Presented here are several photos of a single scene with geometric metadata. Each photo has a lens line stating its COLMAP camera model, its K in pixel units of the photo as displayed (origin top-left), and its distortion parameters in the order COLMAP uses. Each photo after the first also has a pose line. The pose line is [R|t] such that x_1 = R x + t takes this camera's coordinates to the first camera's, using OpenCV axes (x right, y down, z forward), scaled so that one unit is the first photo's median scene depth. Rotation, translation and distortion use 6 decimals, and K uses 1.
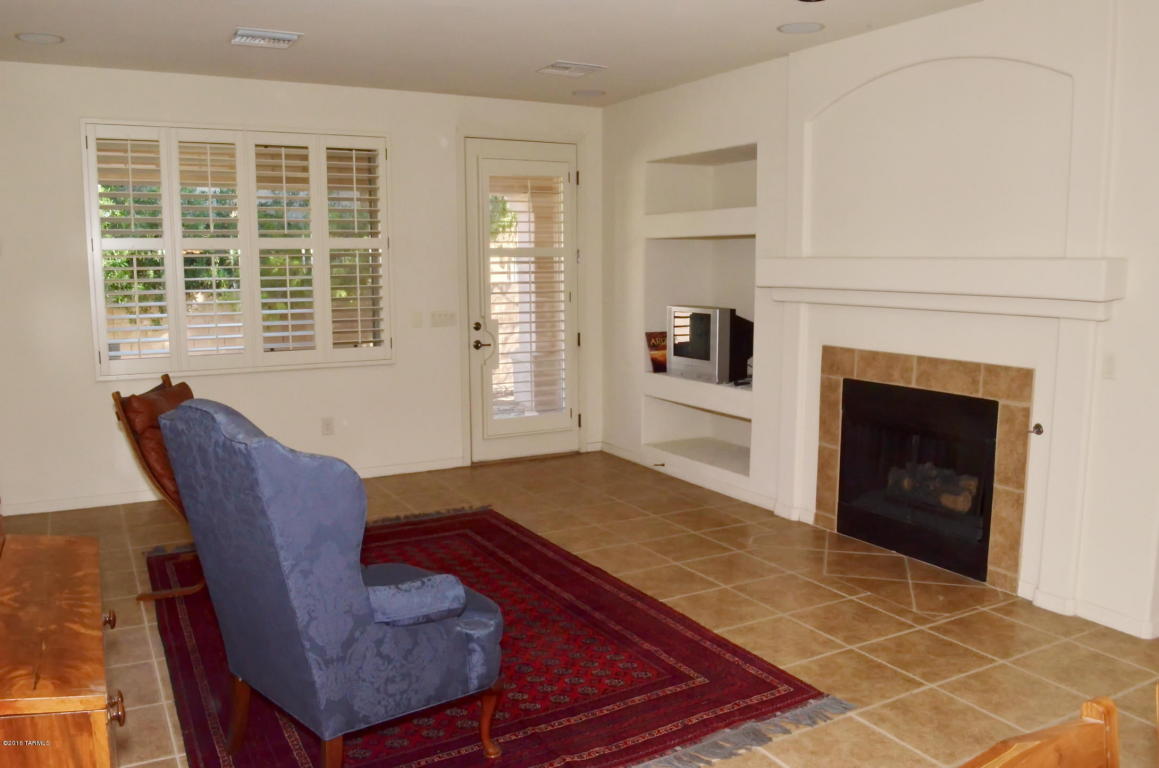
lens RADIAL K [[930.6, 0, 611.9], [0, 930.6, 384.9], [0, 0, 1]] dist [-0.071053, 0.011012]
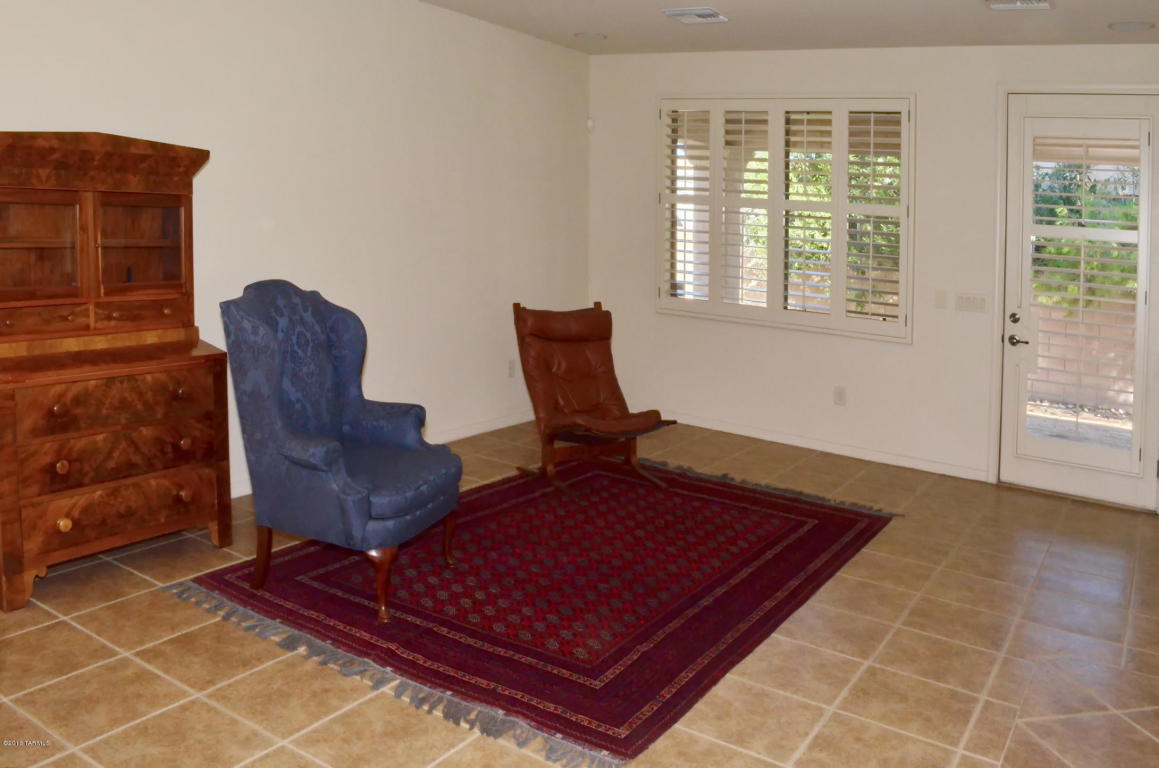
lens RADIAL K [[984.1, 0, 579.7], [0, 984.1, 323.9], [0, 0, 1]] dist [-0.069496, 0.014512]
pose [[0.446711, 0.135144, -0.884413, 0.693904], [-0.182048, 0.981575, 0.058040, -0.058044], [0.875961, 0.135079, 0.463083, 0.397690]]
